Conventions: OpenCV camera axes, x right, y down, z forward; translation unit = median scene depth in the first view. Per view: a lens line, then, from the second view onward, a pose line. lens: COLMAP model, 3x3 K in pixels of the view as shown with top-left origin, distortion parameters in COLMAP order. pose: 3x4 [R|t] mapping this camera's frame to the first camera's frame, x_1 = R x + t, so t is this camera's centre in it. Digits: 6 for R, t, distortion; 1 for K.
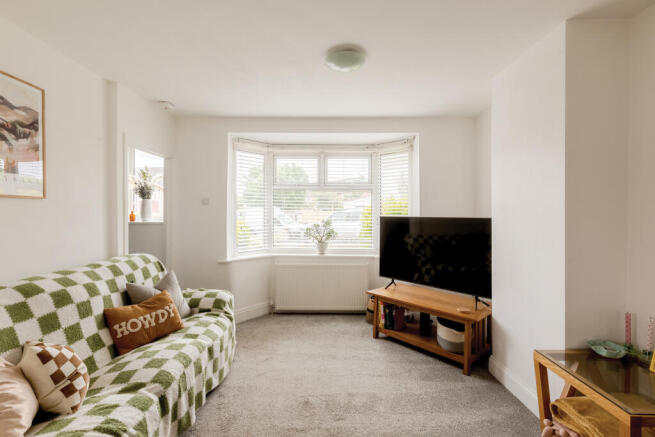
lens RADIAL K [[301.8, 0, 327.2], [0, 301.8, 215.3], [0, 0, 1]] dist [-0.002259, -0.000003]
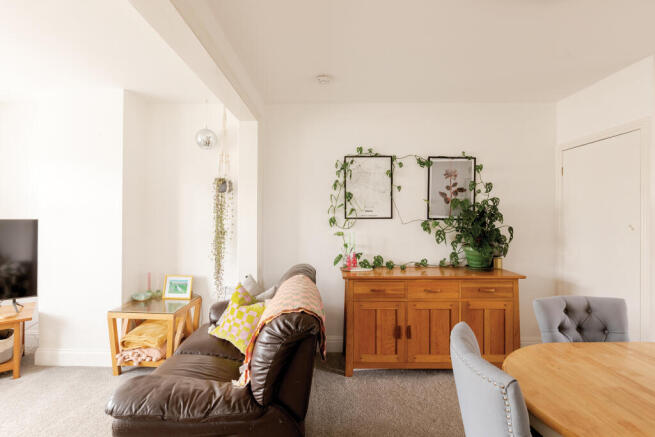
lens RADIAL K [[307.9, 0, 327.4], [0, 307.9, 216.7], [0, 0, 1]] dist [-0.000460, -0.000095]
pose [[-0.009186, -0.002375, 0.999955, -0.600455], [0.005276, 0.999983, 0.002424, 0.002599], [-0.999944, 0.005298, -0.009173, -0.014331]]
